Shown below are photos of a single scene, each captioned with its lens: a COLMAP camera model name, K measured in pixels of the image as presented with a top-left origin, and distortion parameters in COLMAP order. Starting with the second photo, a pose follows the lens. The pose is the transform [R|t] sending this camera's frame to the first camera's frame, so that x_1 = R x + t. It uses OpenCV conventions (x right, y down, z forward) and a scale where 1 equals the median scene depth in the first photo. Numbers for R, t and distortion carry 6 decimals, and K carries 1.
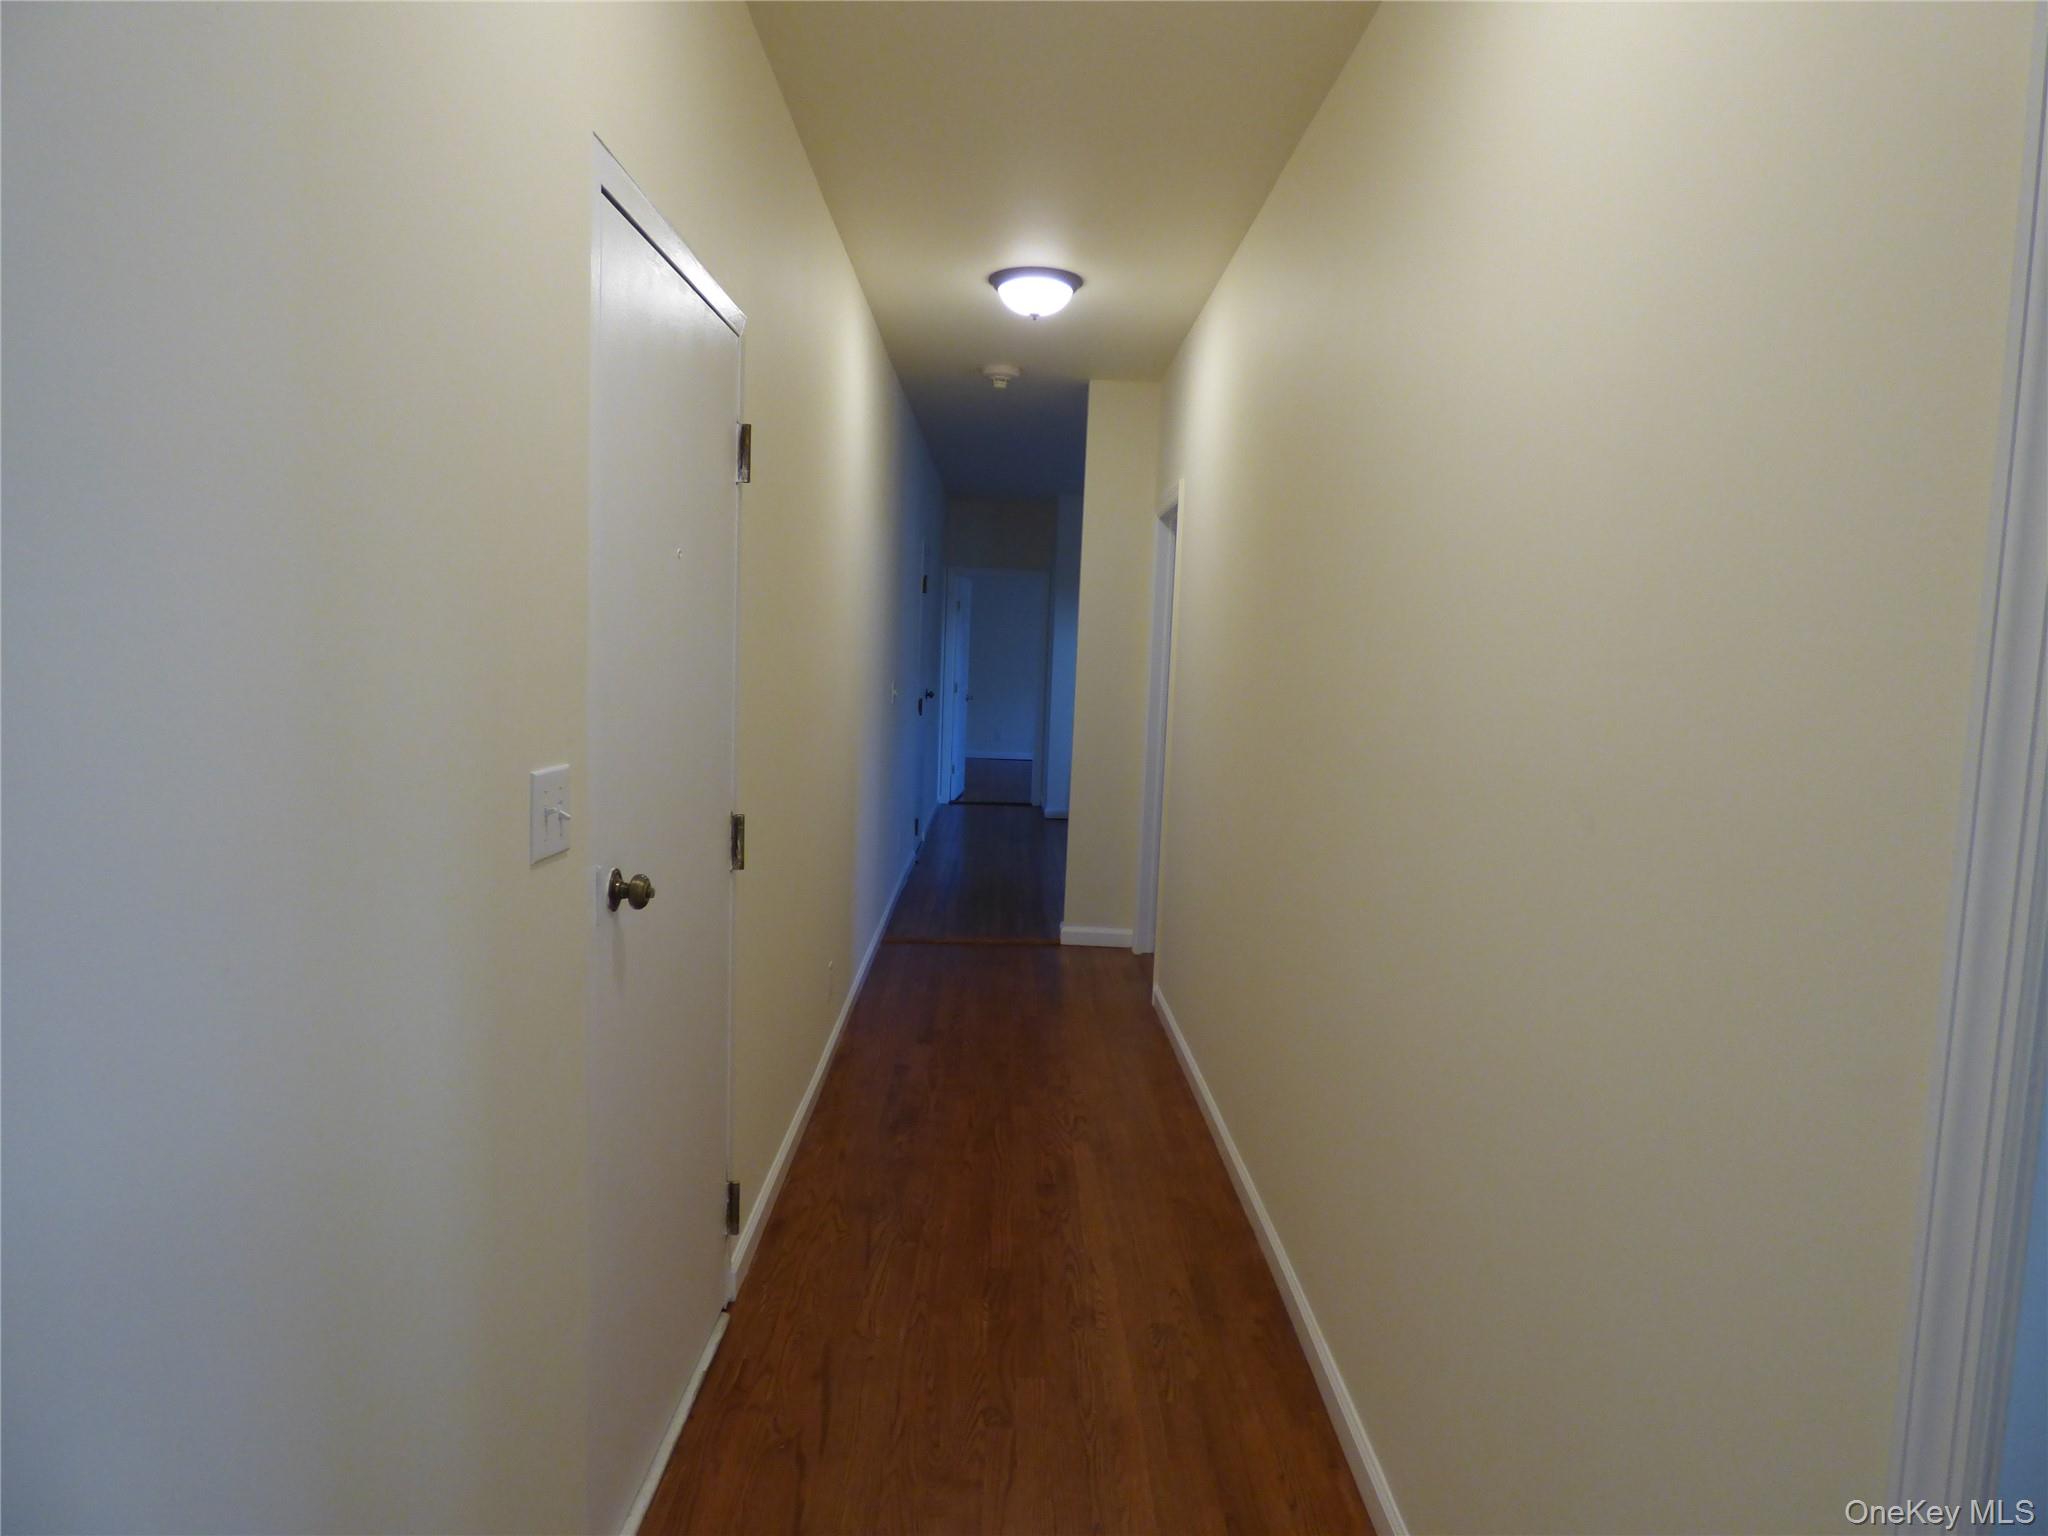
lens RADIAL K [[1223.9, 0, 1026.3], [0, 1223.9, 772.2], [0, 0, 1]] dist [-0.032153, -0.006060]
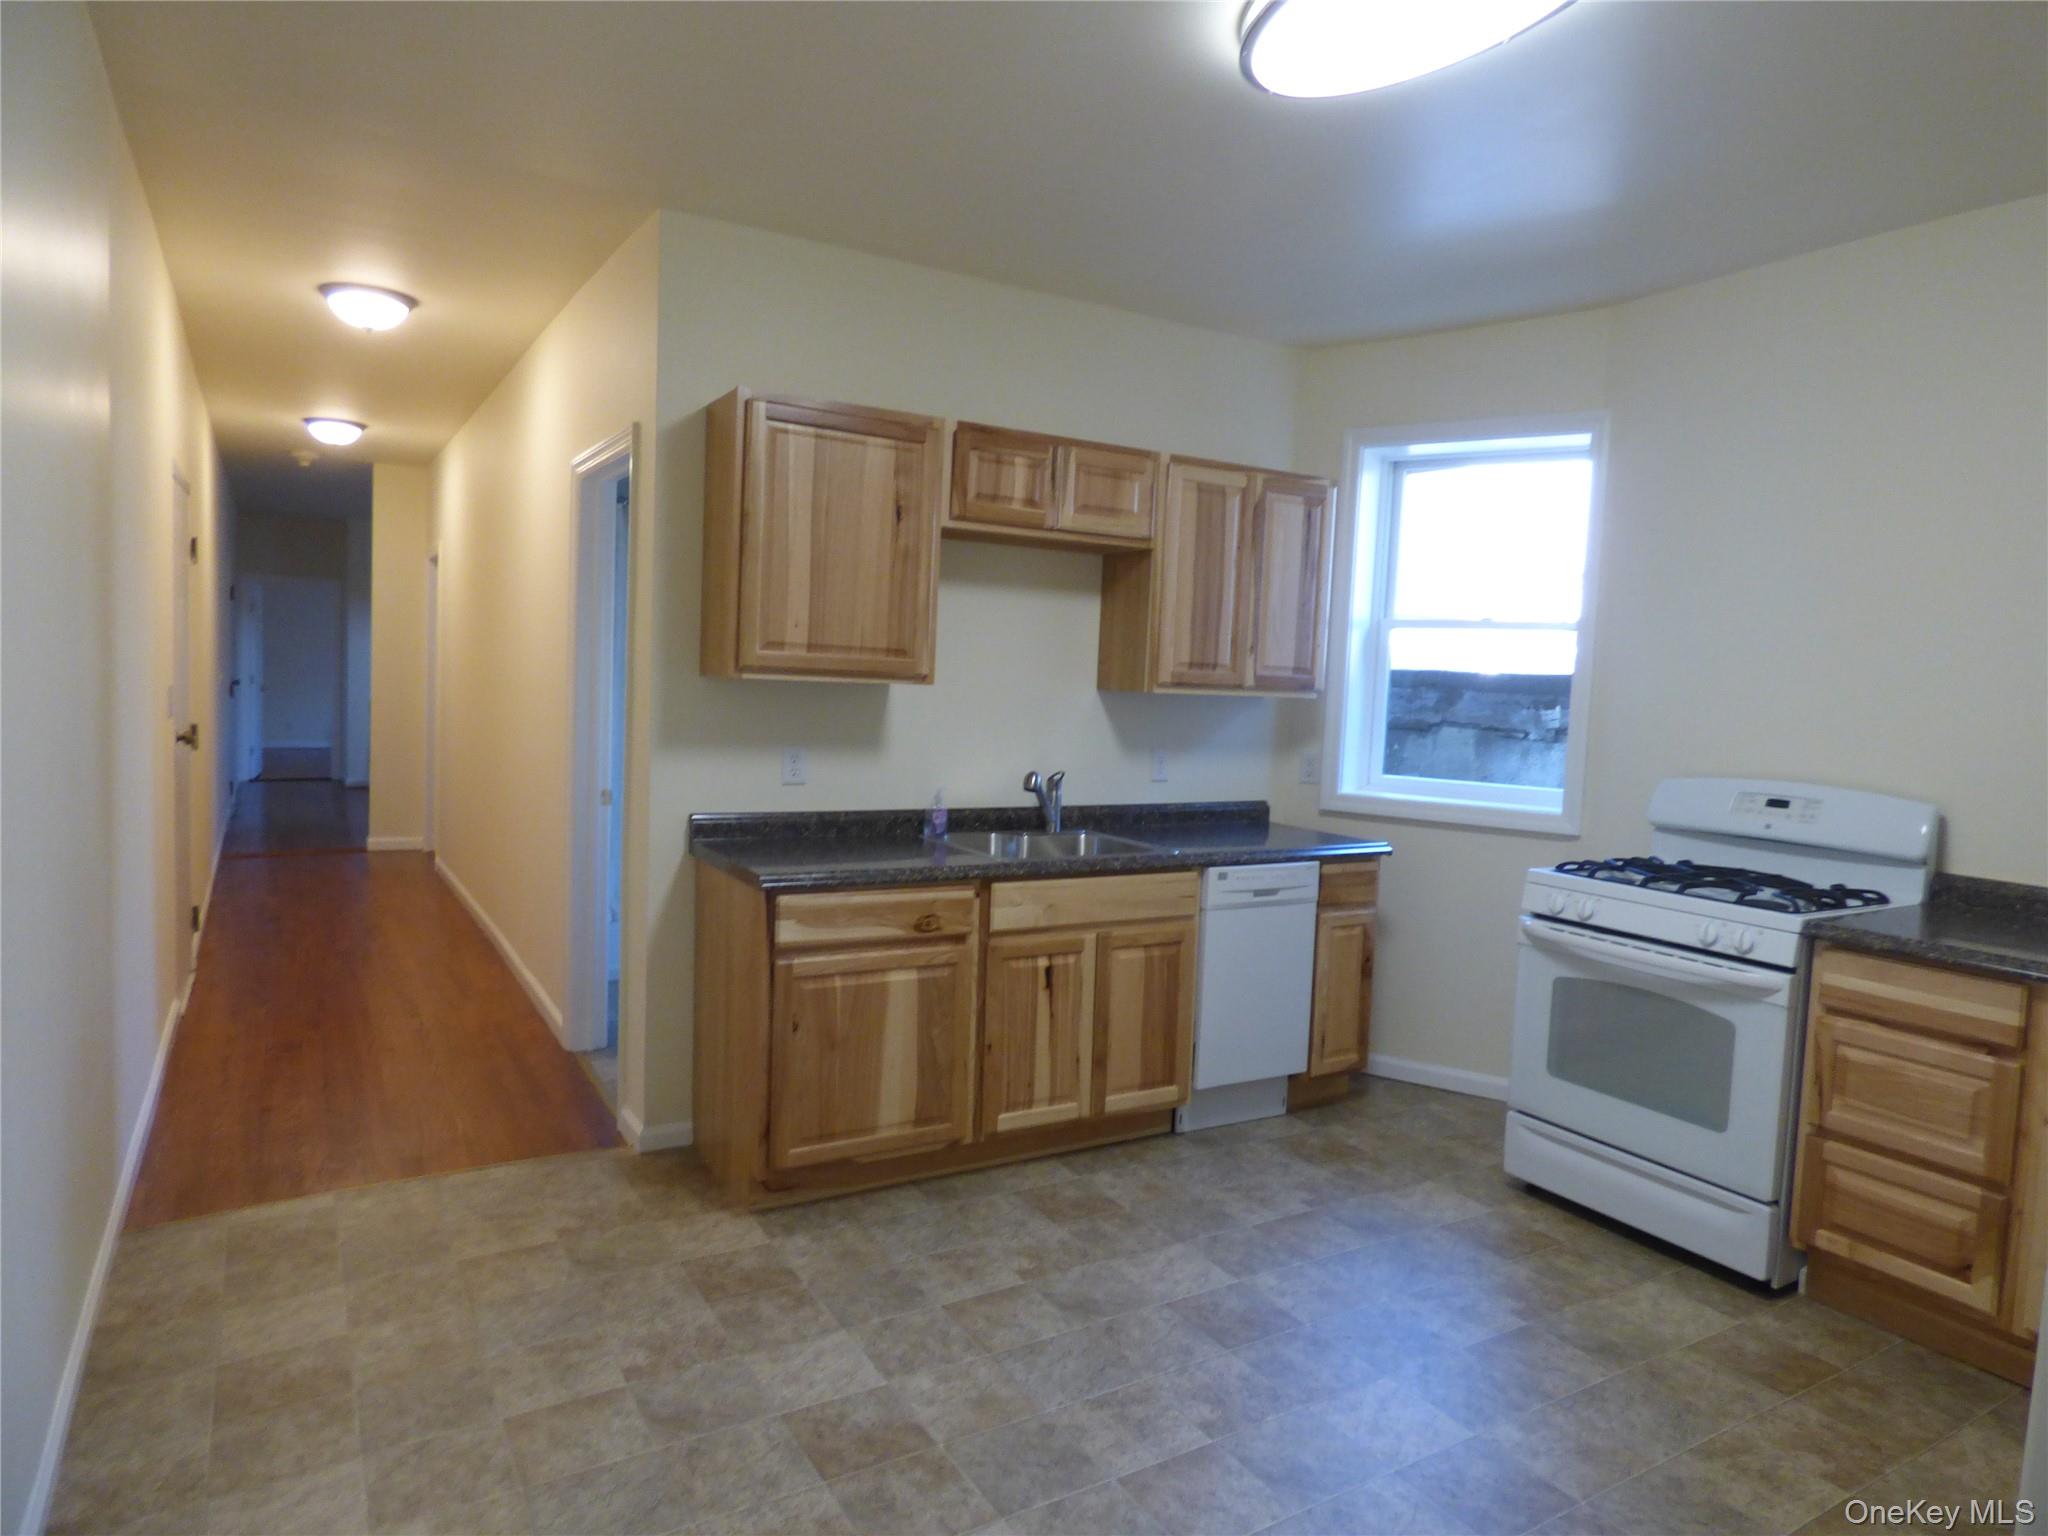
lens RADIAL K [[1223.9, 0, 1043.6], [0, 1223.9, 756.9], [0, 0, 1]] dist [-0.032153, -0.006060]
pose [[0.854414, -0.040471, 0.518014, -0.013285], [0.046882, 0.998900, 0.000715, 0.037376], [-0.517473, 0.023674, 0.855372, -0.338140]]
